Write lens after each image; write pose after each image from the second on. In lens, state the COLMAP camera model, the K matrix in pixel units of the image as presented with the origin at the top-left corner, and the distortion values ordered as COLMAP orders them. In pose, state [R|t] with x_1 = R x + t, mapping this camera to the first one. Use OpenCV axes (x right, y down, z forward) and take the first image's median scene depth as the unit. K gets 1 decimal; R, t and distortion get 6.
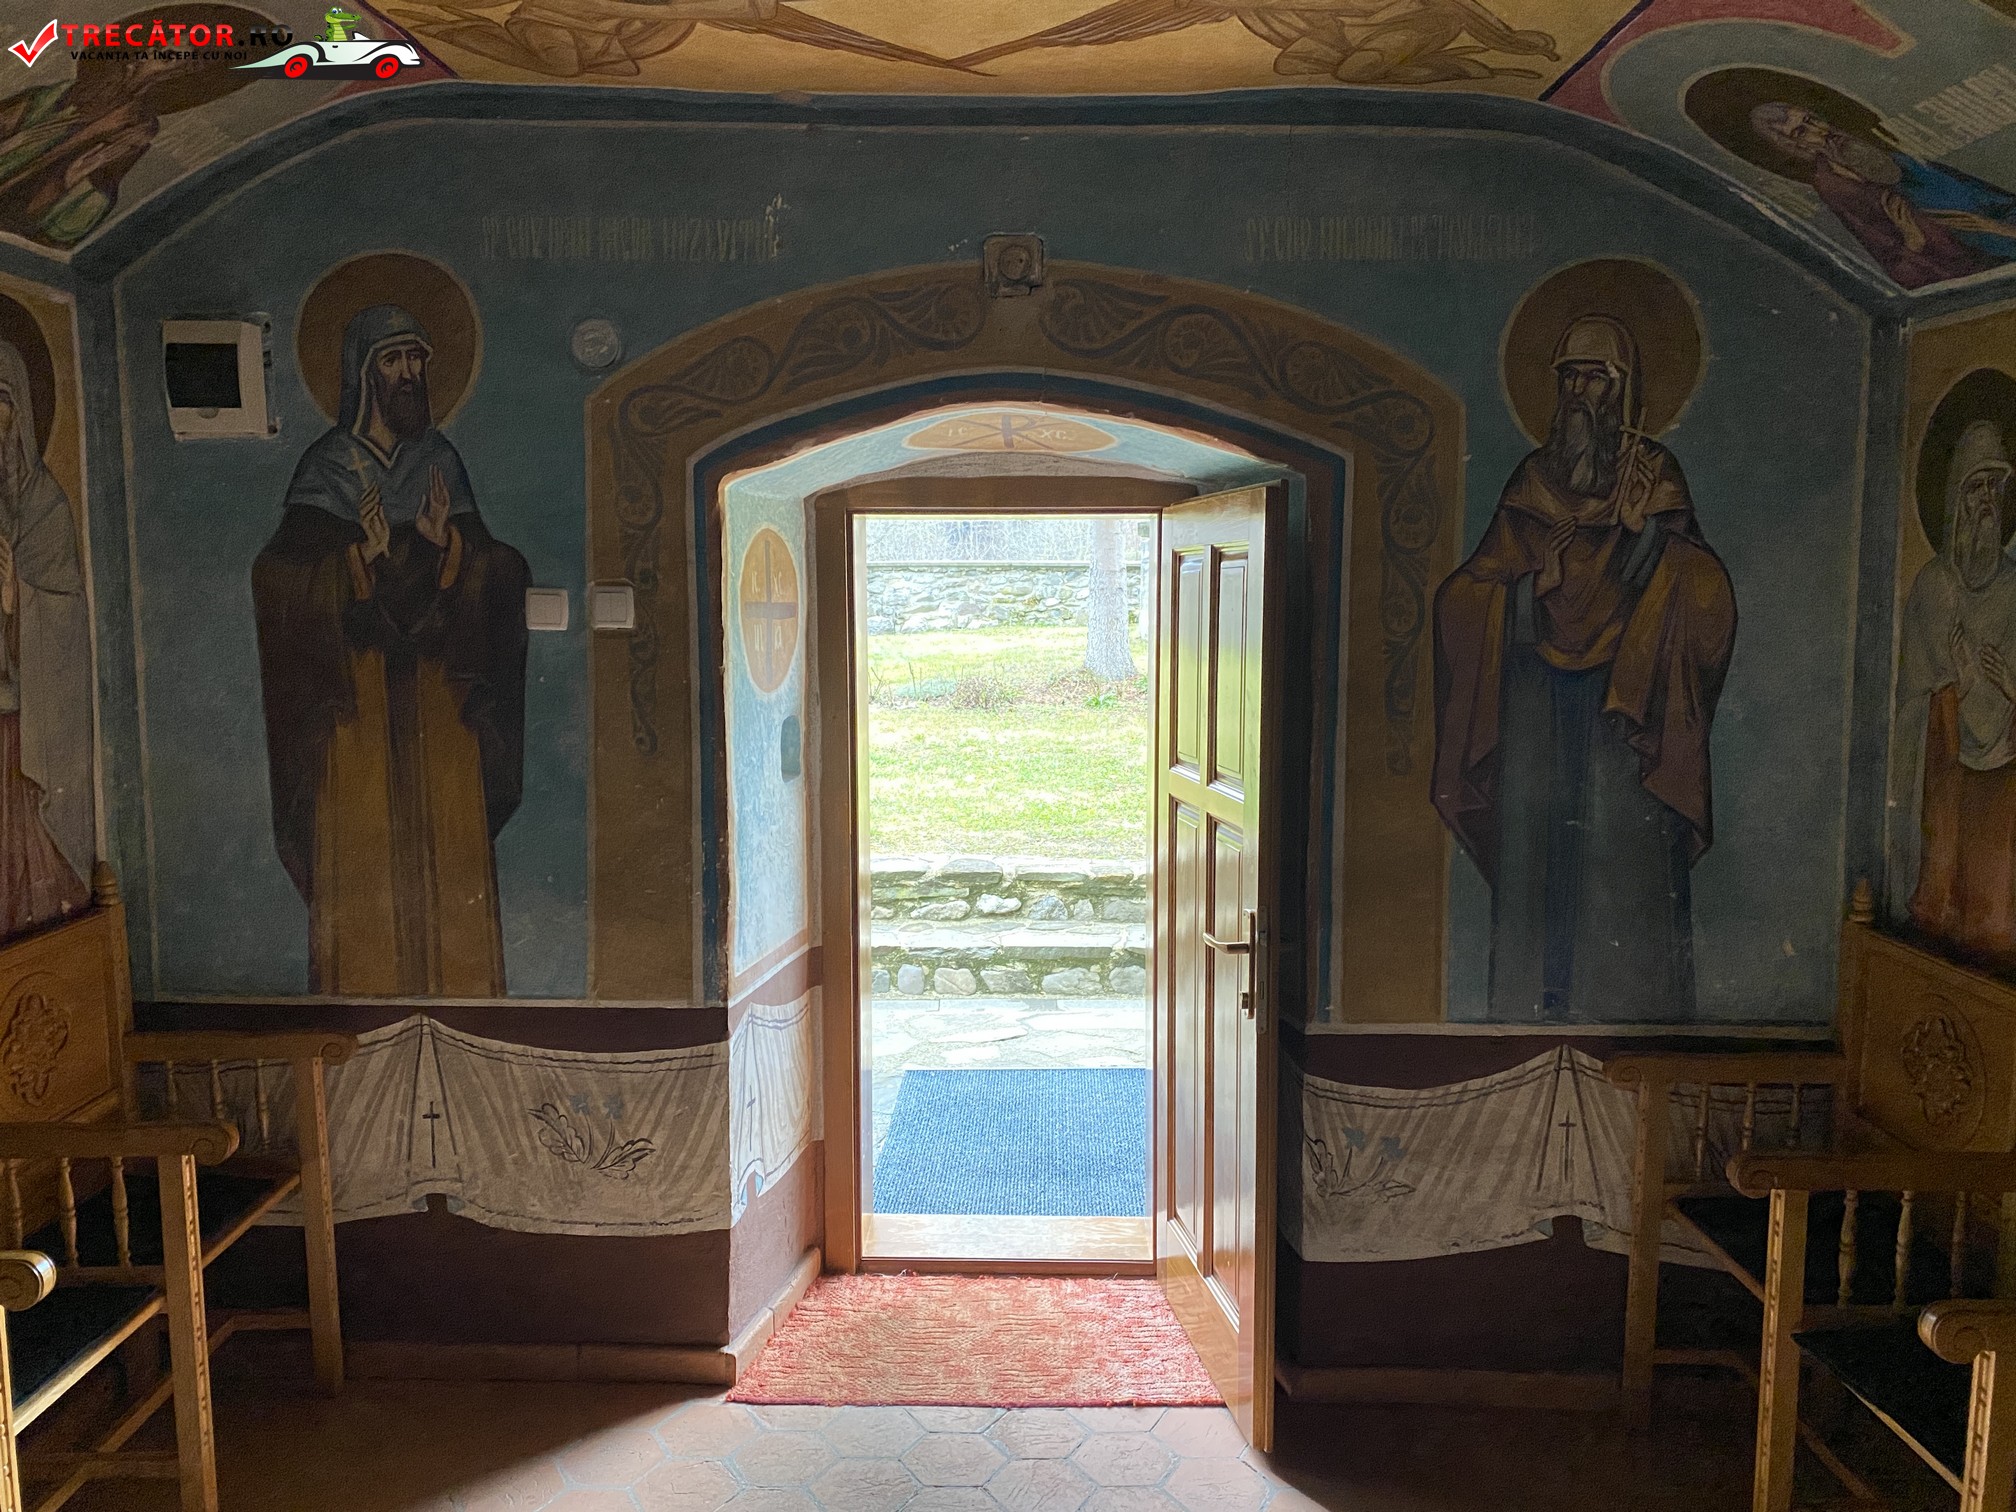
lens RADIAL K [[1537.3, 0, 1000.1], [0, 1537.3, 760.4], [0, 0, 1]] dist [0.045949, -0.043491]
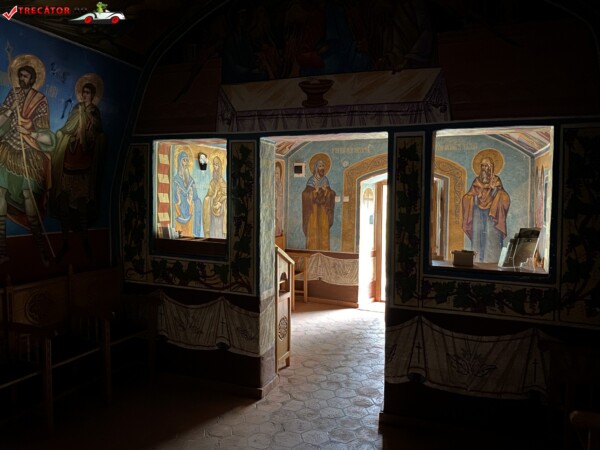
lens RADIAL K [[457.5, 0, 296.5], [0, 457.5, 224.9], [0, 0, 1]] dist [0.045949, -0.043491]
pose [[0.922060, 0.031056, -0.385799, 0.391186], [-0.051843, 0.997703, -0.043590, 0.137520], [0.383559, 0.060194, 0.921553, -1.138433]]
